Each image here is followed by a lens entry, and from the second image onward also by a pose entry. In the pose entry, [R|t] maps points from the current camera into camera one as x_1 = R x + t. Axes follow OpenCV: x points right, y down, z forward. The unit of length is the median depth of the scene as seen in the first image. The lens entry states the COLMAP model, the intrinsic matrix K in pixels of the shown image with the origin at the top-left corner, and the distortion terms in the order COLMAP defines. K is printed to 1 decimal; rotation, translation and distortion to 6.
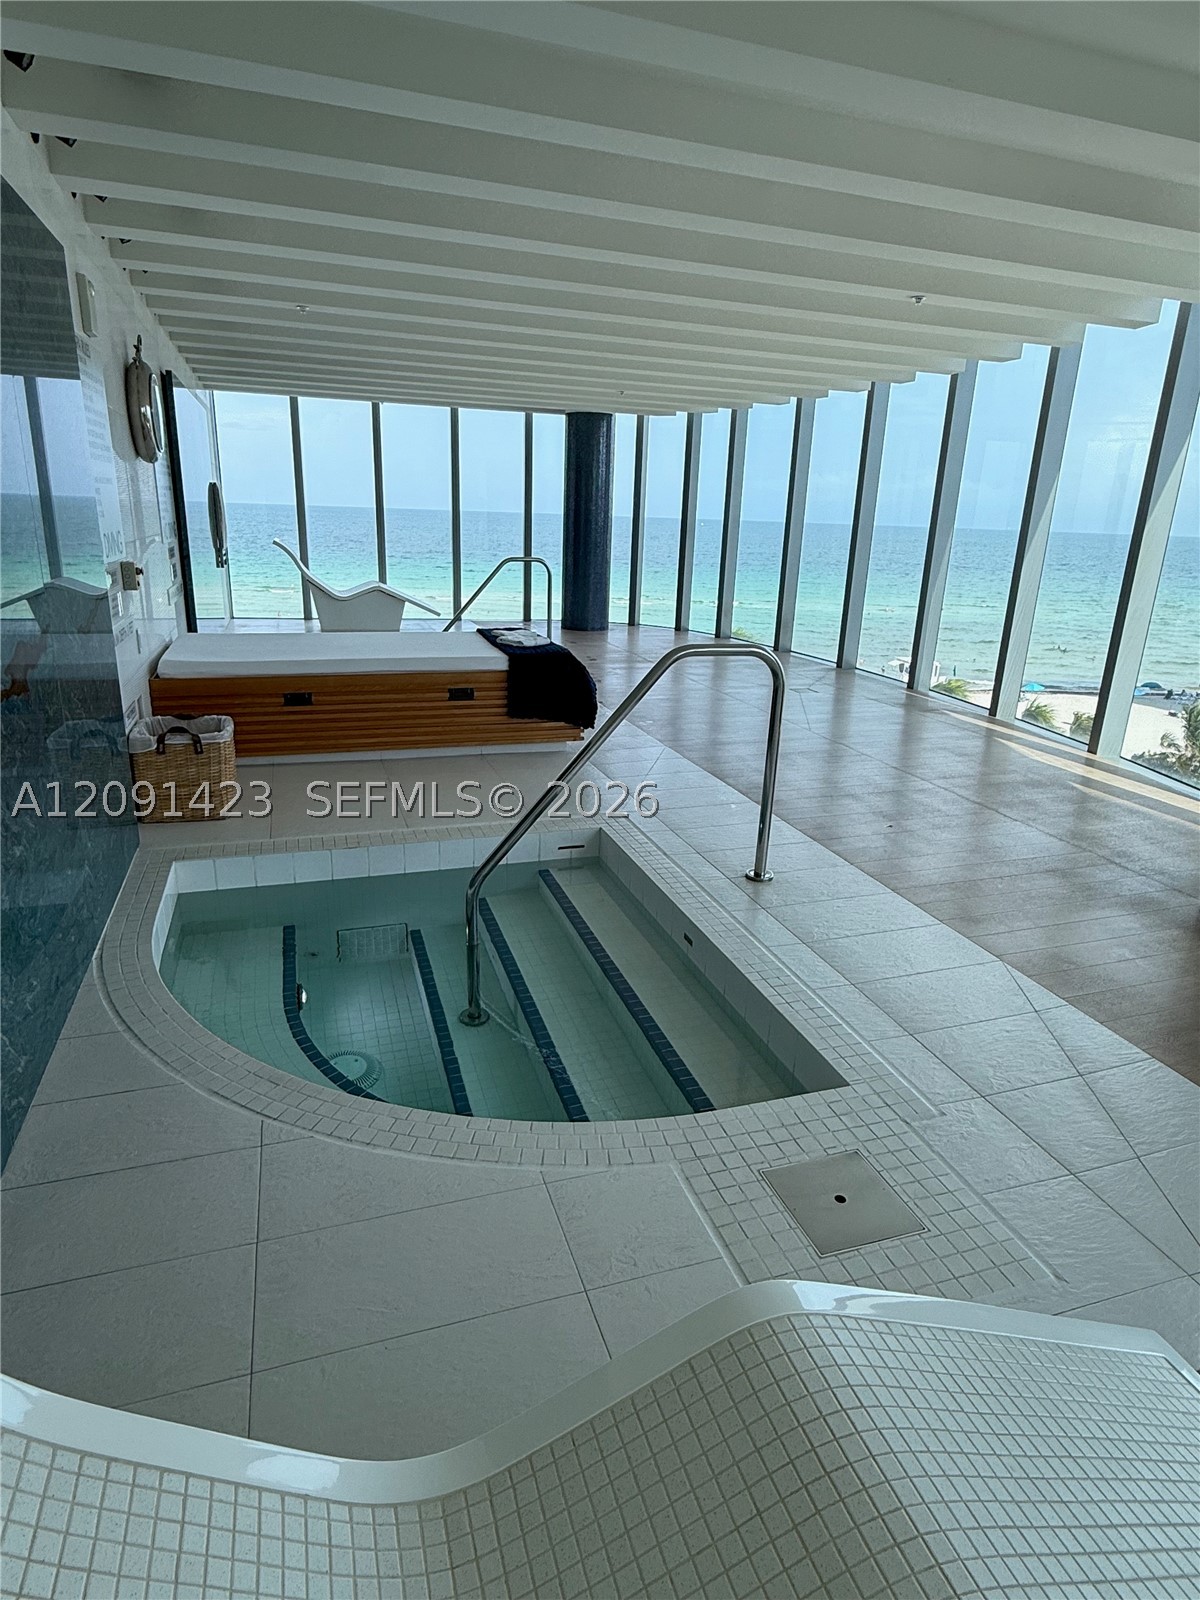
lens RADIAL K [[891.3, 0, 600.5], [0, 891.3, 795.9], [0, 0, 1]] dist [0.007622, 0.002166]
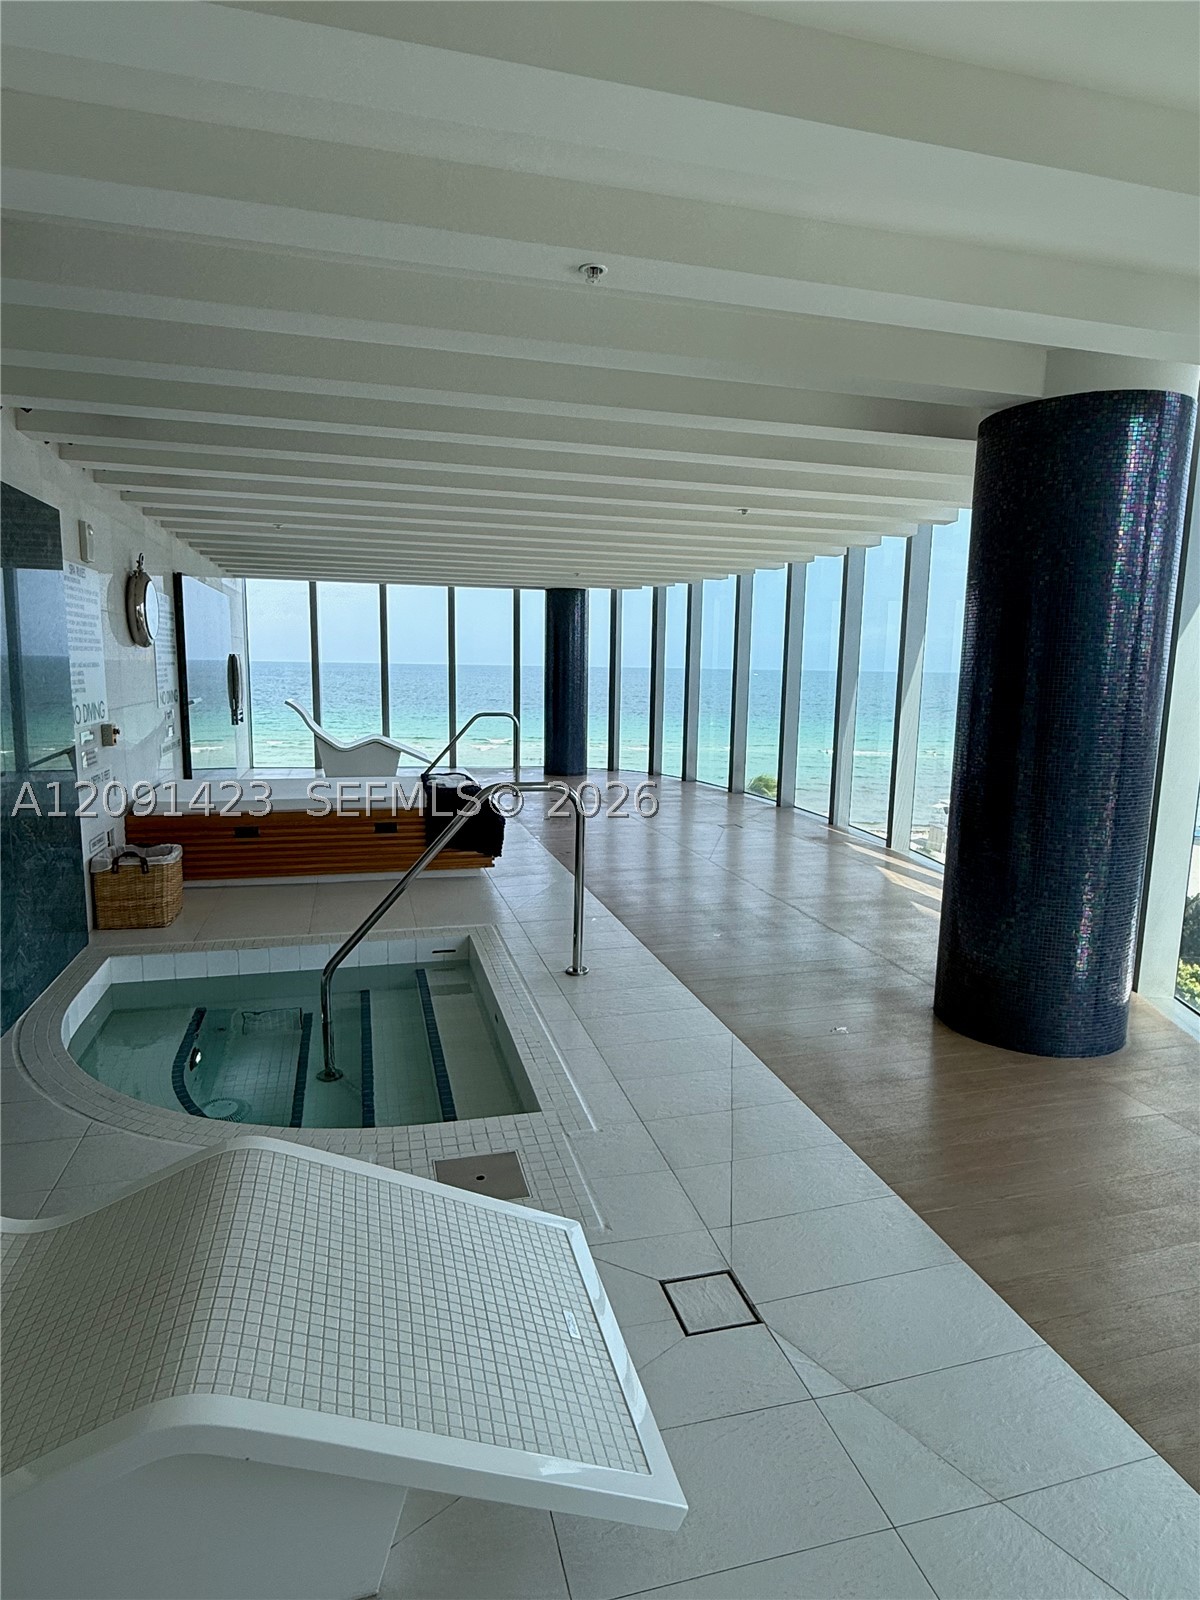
lens RADIAL K [[891.3, 0, 600.2], [0, 891.3, 804.9], [0, 0, 1]] dist [0.007622, 0.002166]
pose [[0.997942, -0.007254, -0.063705, 0.183569], [-0.002488, 0.988450, -0.151526, 0.031821], [0.064068, 0.151372, 0.986398, -0.143894]]
